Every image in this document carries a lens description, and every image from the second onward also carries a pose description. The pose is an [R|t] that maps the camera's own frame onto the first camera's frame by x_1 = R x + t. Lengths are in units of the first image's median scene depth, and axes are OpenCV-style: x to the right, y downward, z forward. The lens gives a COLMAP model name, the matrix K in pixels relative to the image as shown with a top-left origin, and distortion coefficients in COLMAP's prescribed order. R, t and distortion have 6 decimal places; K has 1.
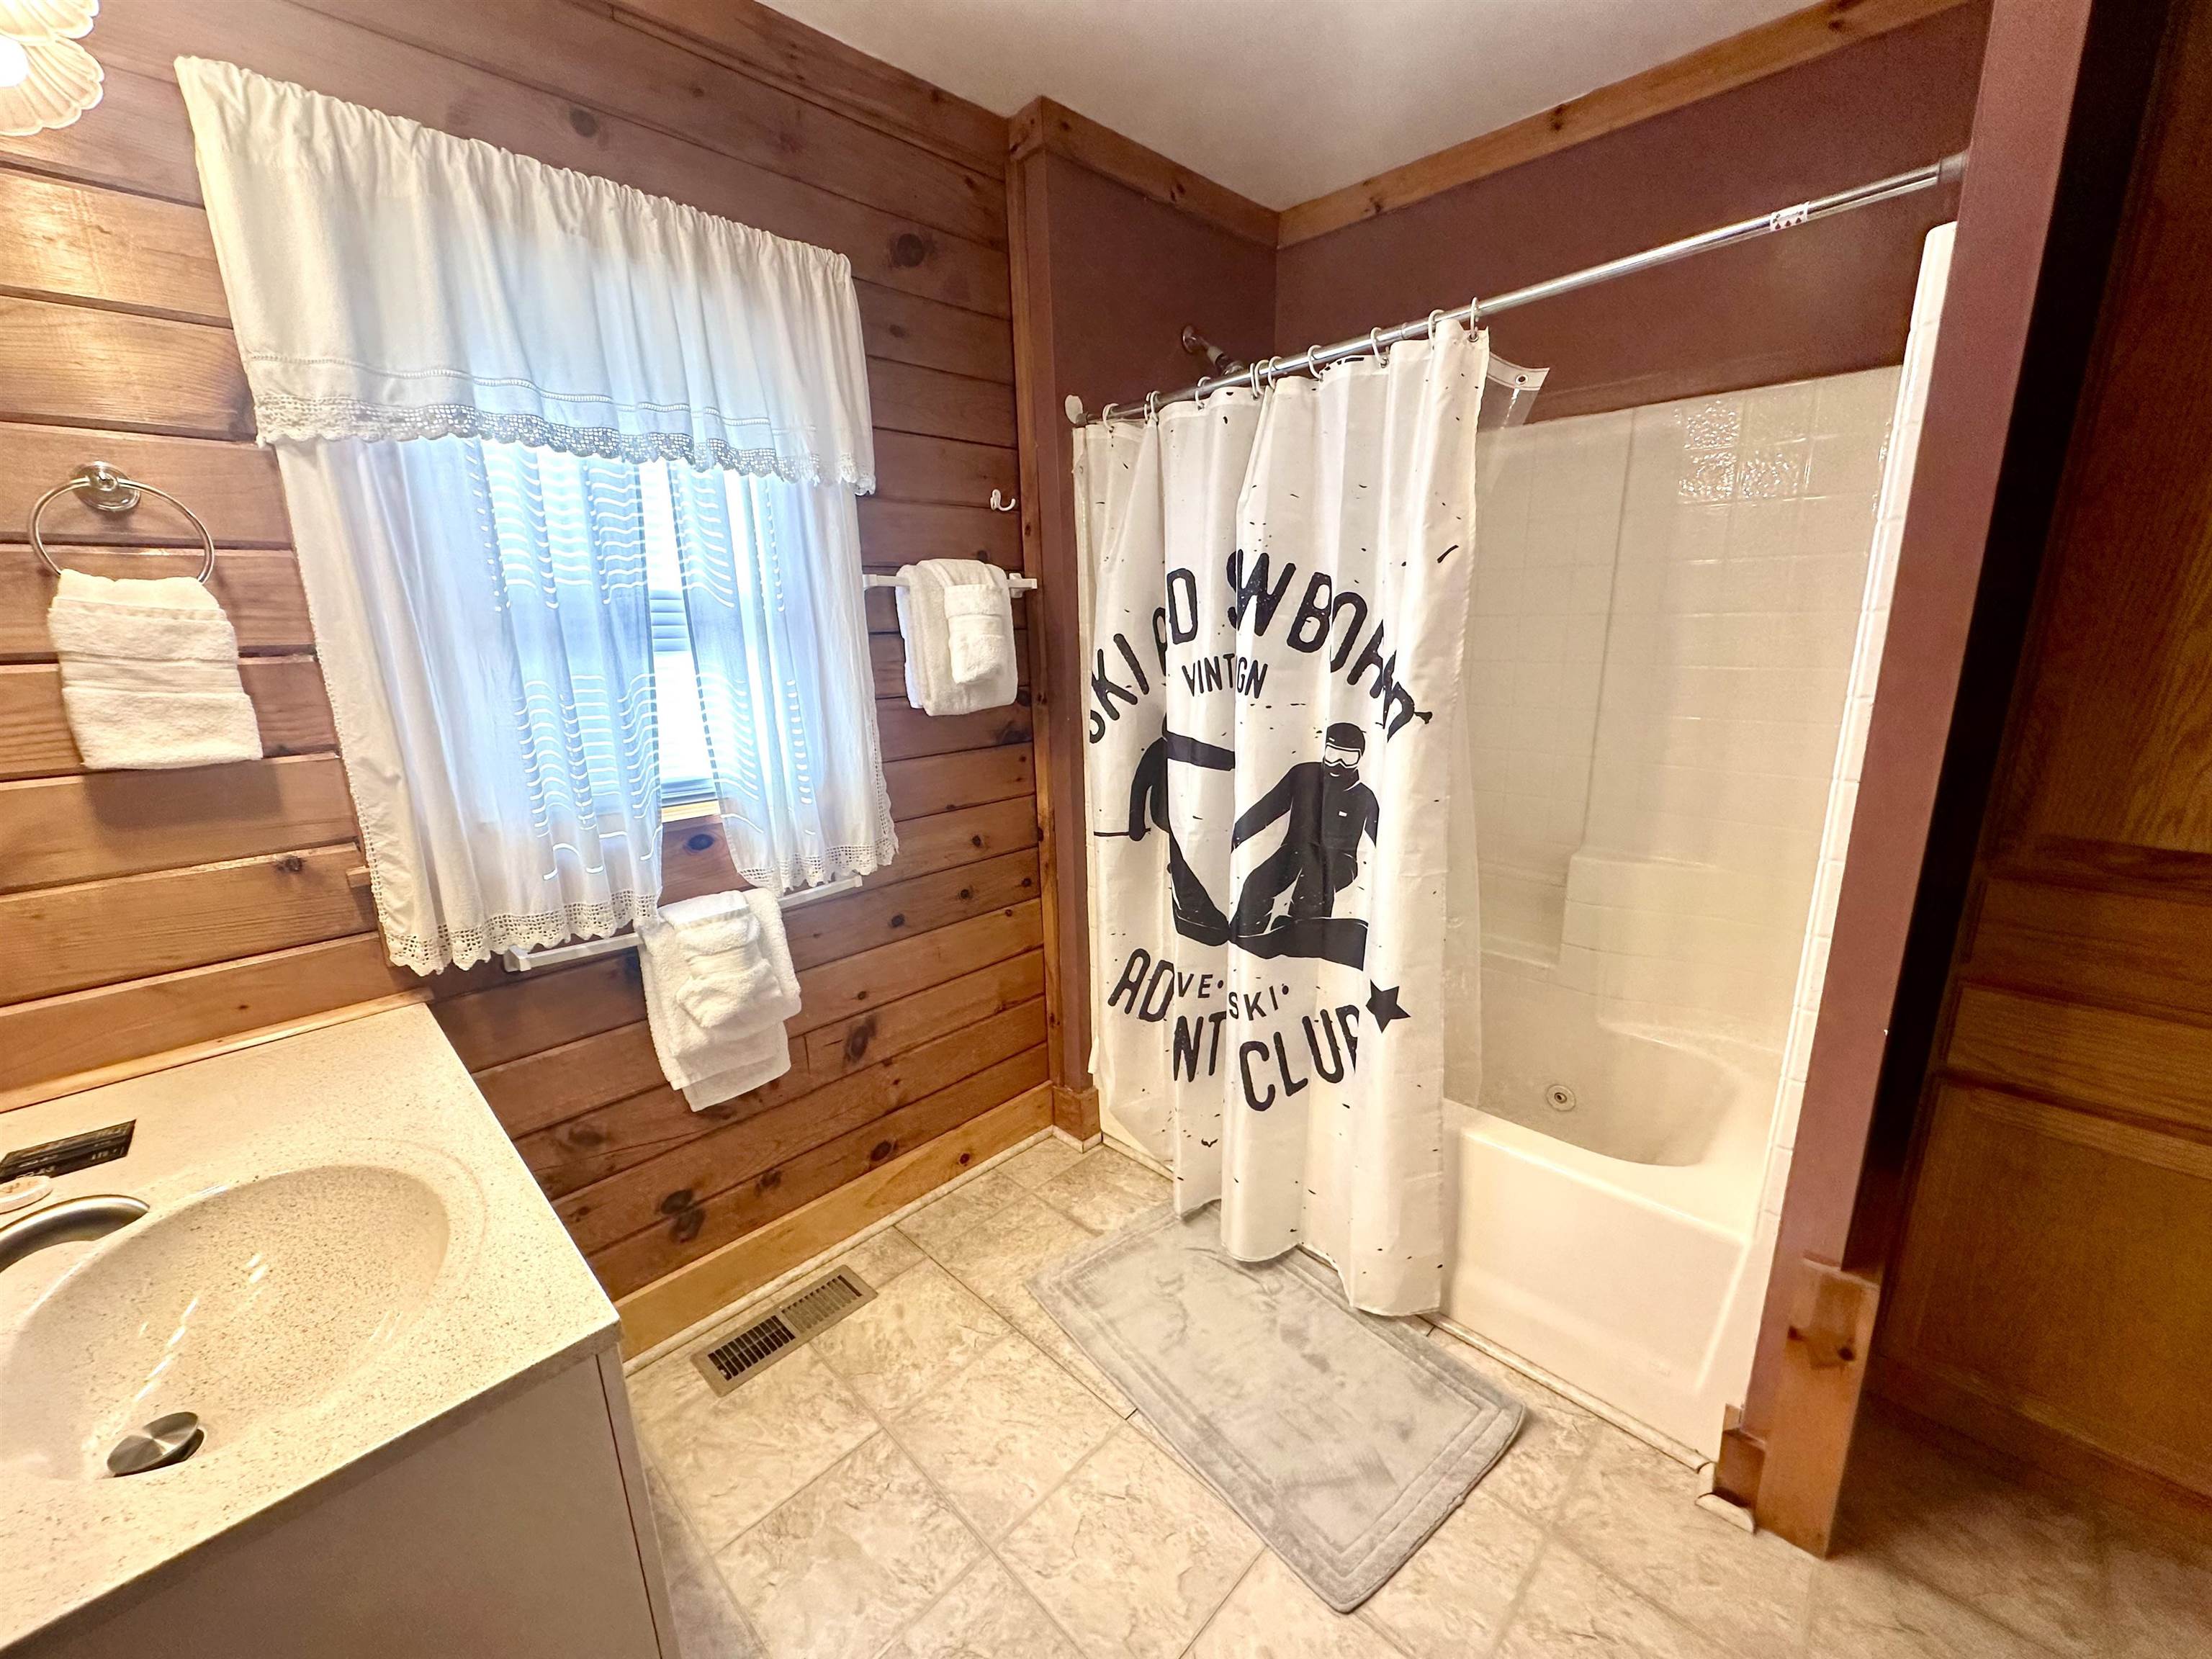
lens RADIAL K [[865.7, 0, 1105.7], [0, 865.7, 833.0], [0, 0, 1]] dist [-0.004525, 0.000066]
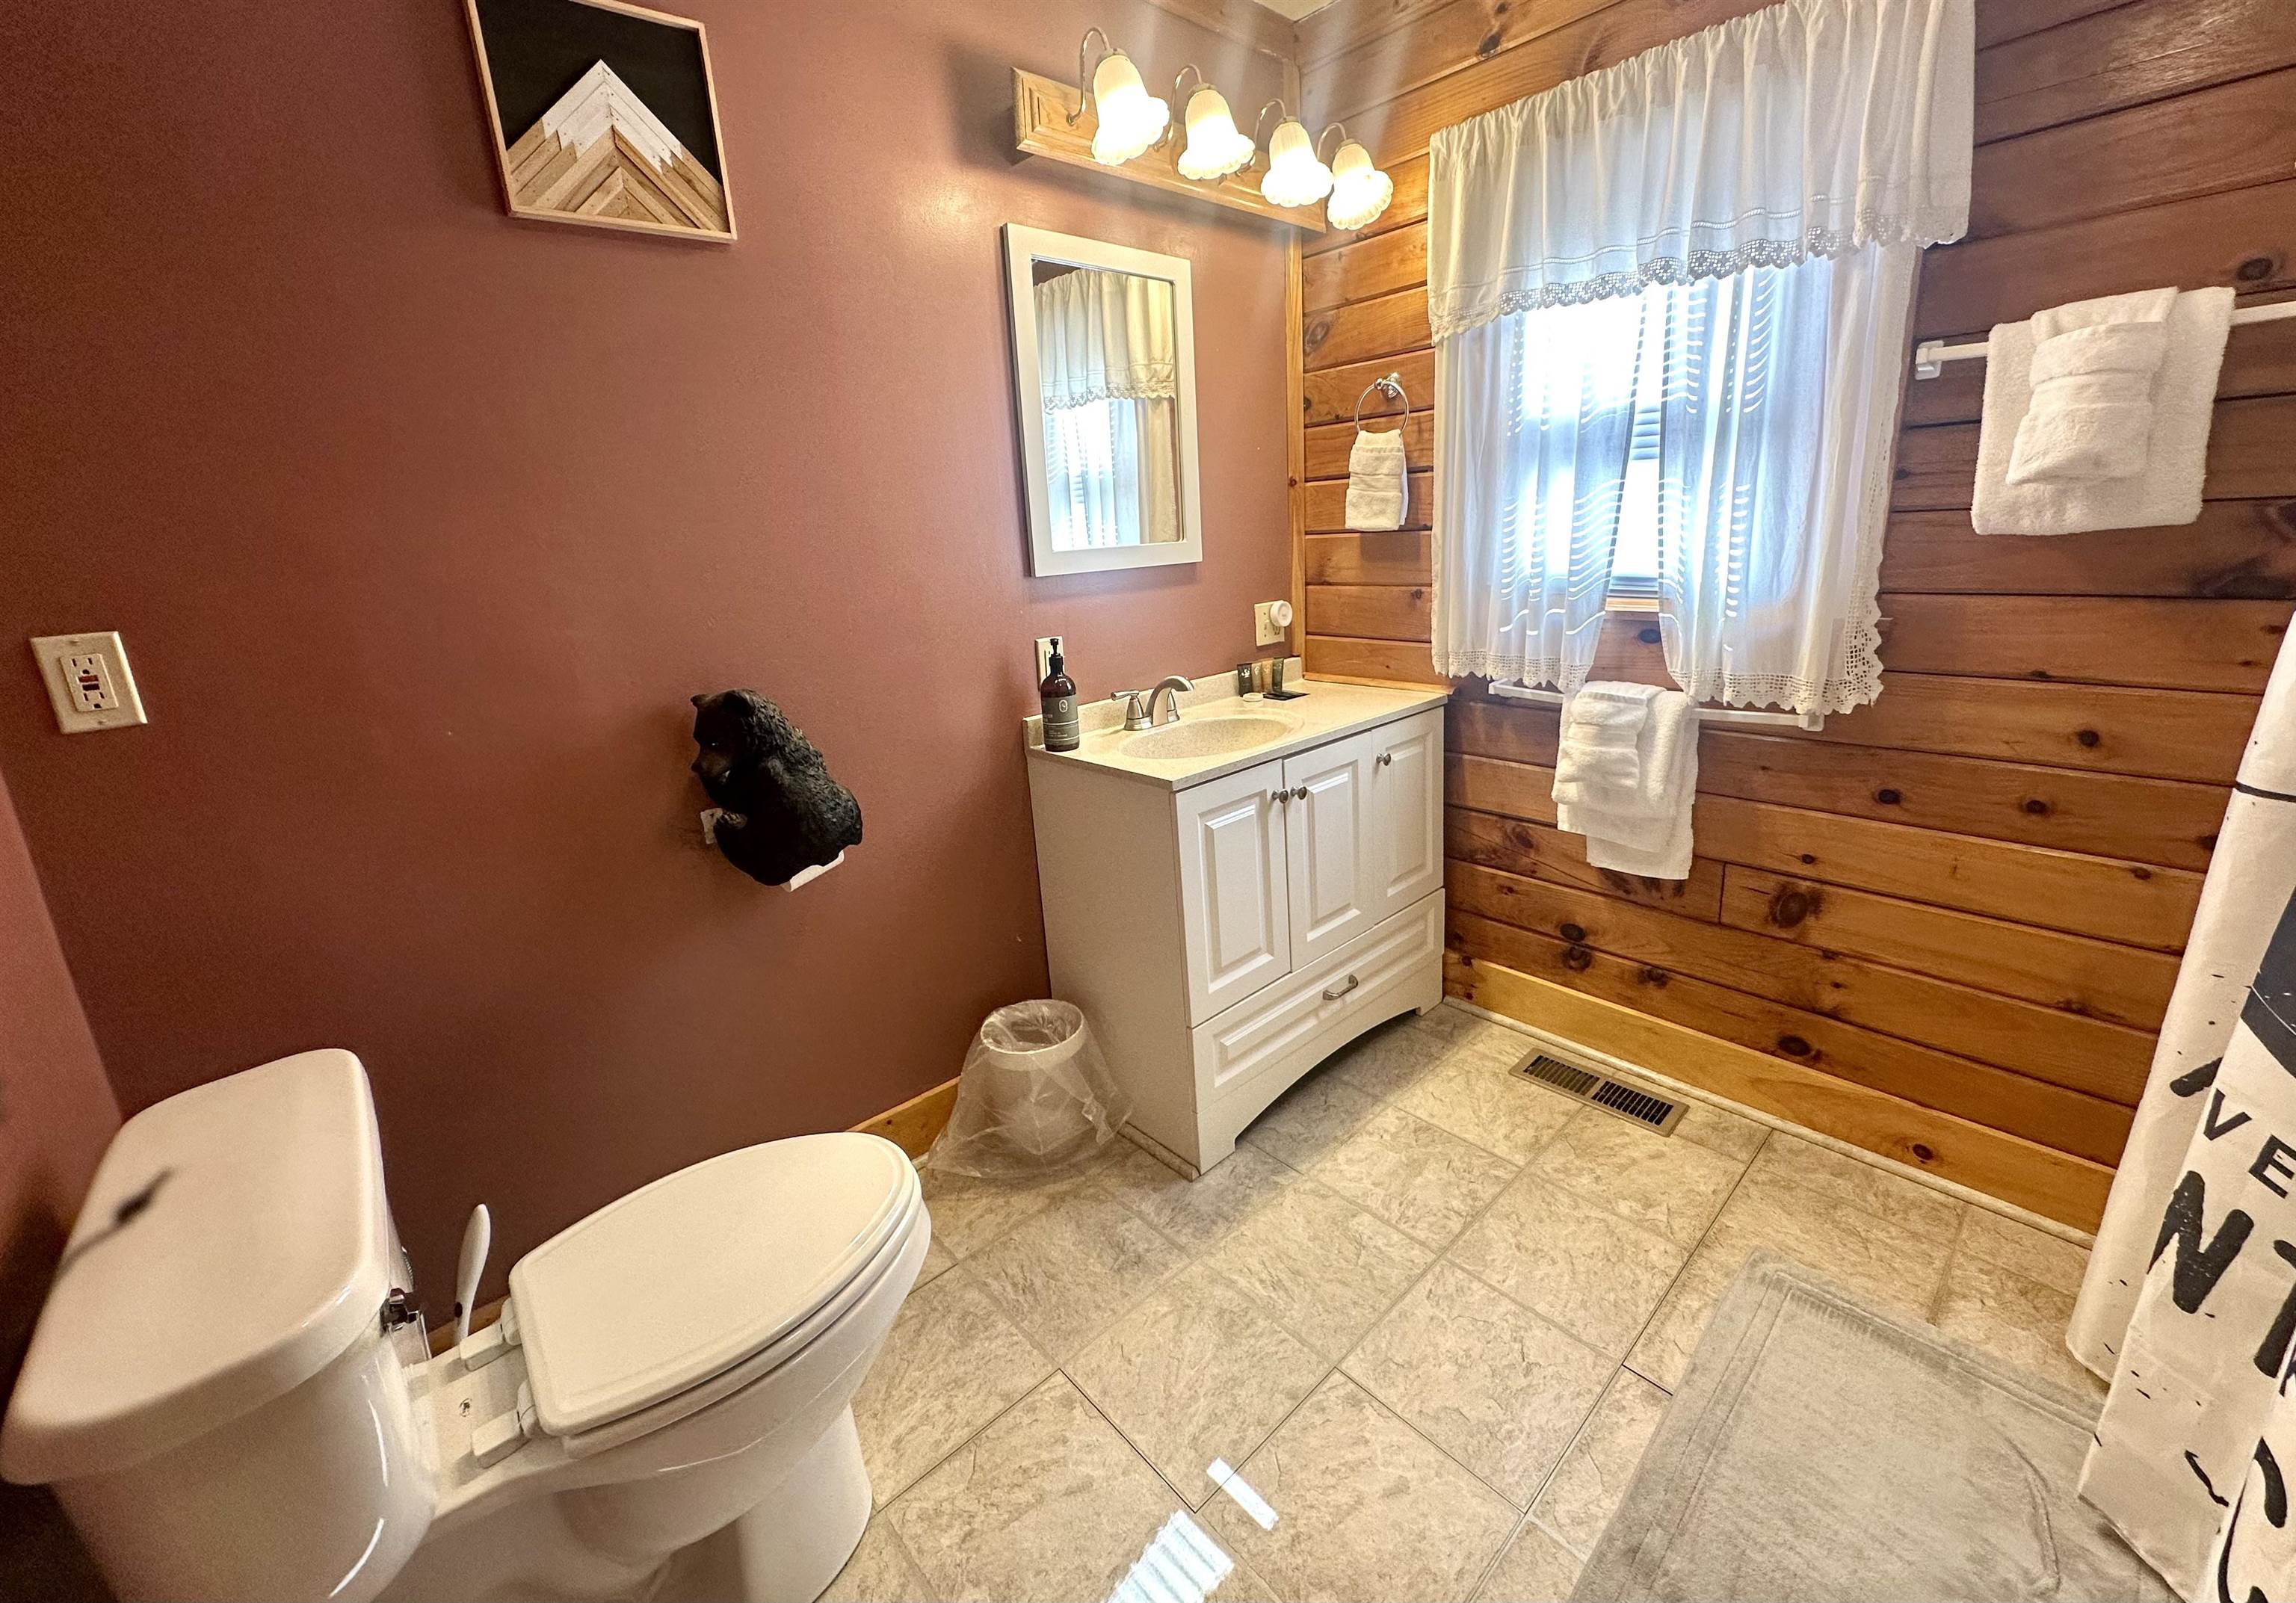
lens RADIAL K [[919.8, 0, 1166.5], [0, 919.8, 740.2], [0, 0, 1]] dist [0.000654, -0.000176]
pose [[-0.044170, 0.262931, -0.963803, 0.717161], [-0.175450, 0.947709, 0.266581, -0.068173], [0.983497, 0.180874, 0.004271, 0.414364]]
